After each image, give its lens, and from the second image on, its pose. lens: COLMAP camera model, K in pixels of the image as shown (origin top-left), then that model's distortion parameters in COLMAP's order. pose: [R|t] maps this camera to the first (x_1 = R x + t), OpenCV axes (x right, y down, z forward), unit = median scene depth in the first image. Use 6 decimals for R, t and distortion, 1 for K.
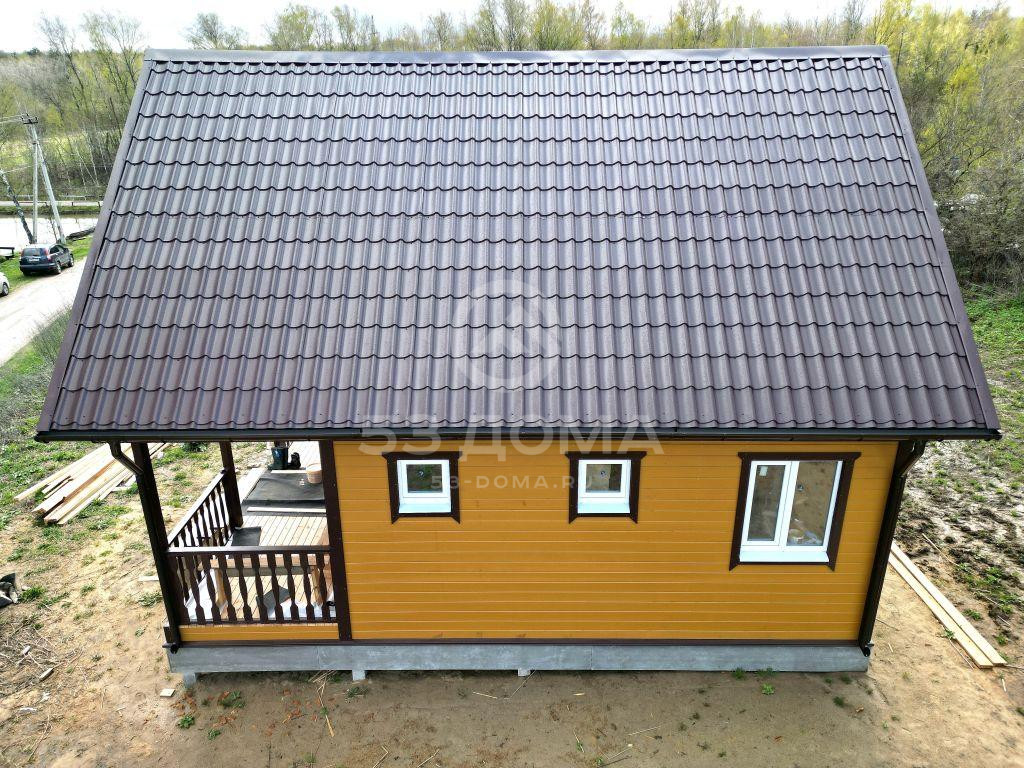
lens RADIAL K [[715.7, 0, 505.1], [0, 715.7, 385.5], [0, 0, 1]] dist [0.038166, -0.005638]
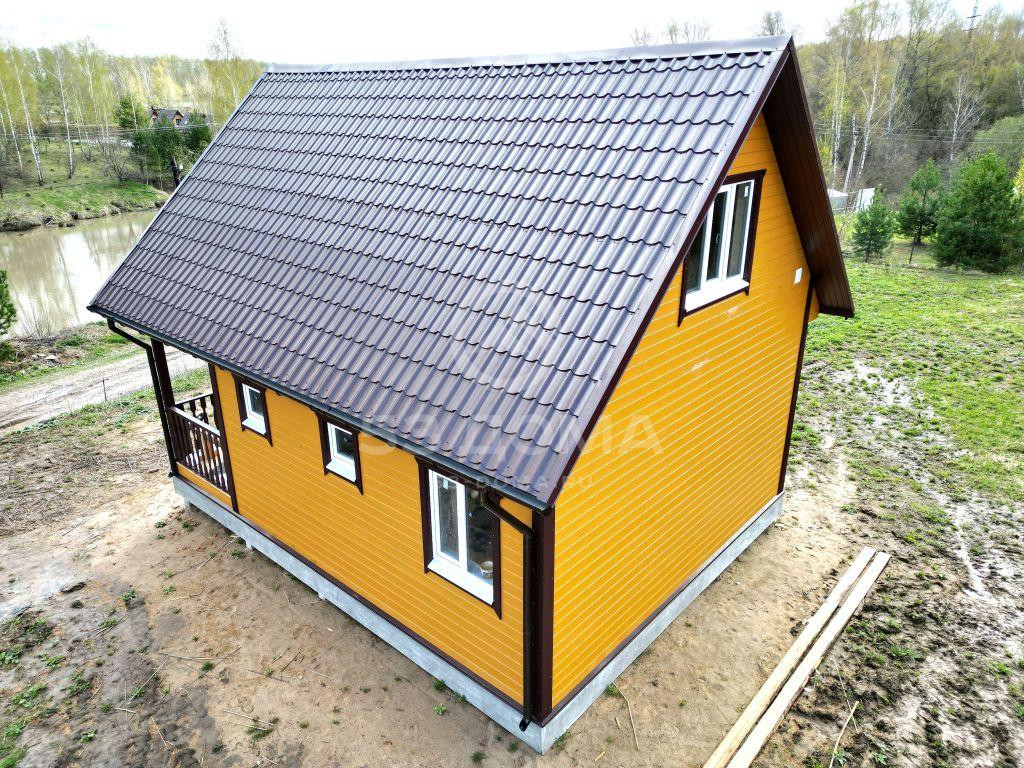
lens RADIAL K [[715.7, 0, 504.7], [0, 715.7, 382.4], [0, 0, 1]] dist [0.038166, -0.005638]
pose [[0.753955, 0.248380, -0.608161, 0.888104], [-0.241702, 0.965712, 0.094764, -0.116072], [0.610846, 0.075546, 0.788137, 0.247188]]
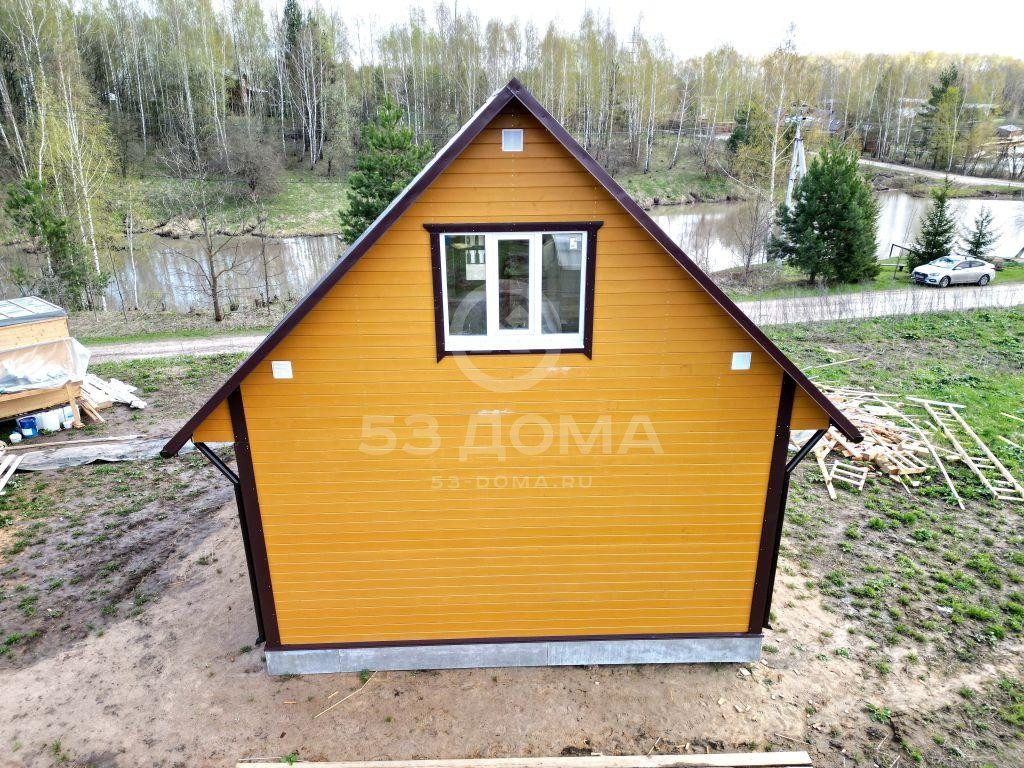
lens RADIAL K [[715.7, 0, 515.2], [0, 715.7, 385.6], [0, 0, 1]] dist [0.038166, -0.005638]
pose [[0.044244, 0.382318, -0.922971, 1.331178], [-0.358457, 0.868431, 0.342543, -0.465770], [0.932497, 0.315690, 0.175468, 1.012429]]
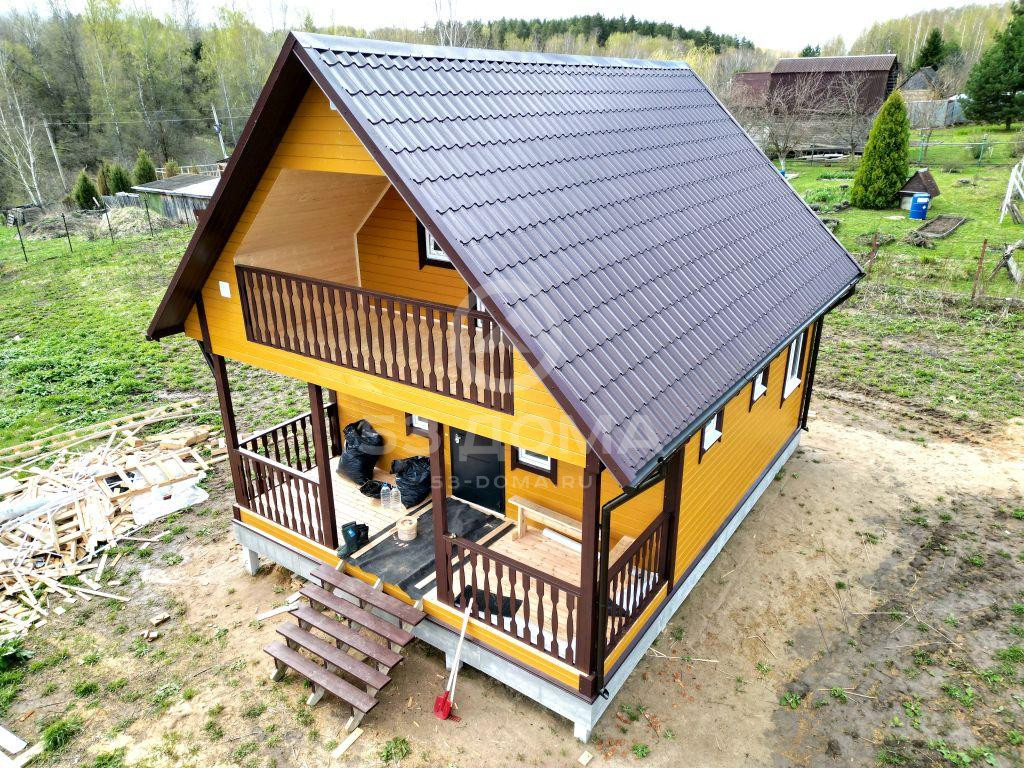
lens RADIAL K [[715.7, 0, 512.0], [0, 715.7, 384.7], [0, 0, 1]] dist [0.038166, -0.005638]
pose [[0.570537, -0.308491, 0.761131, -1.059094], [0.305819, 0.939924, 0.151717, -0.179126], [-0.762209, 0.146208, 0.630604, 0.446973]]
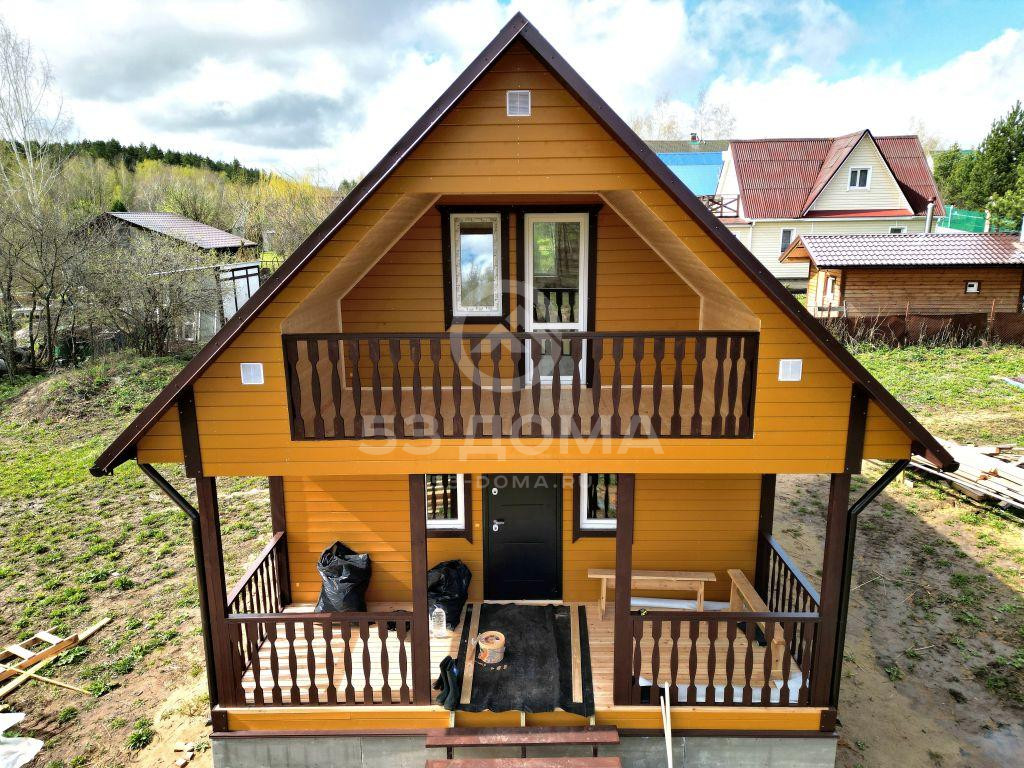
lens RADIAL K [[715.7, 0, 514.7], [0, 715.7, 381.3], [0, 0, 1]] dist [0.038166, -0.005638]
pose [[0.001979, -0.216326, 0.976319, -1.174458], [0.371761, 0.906506, 0.200104, -0.321014], [-0.928326, 0.362561, 0.082216, 1.114769]]
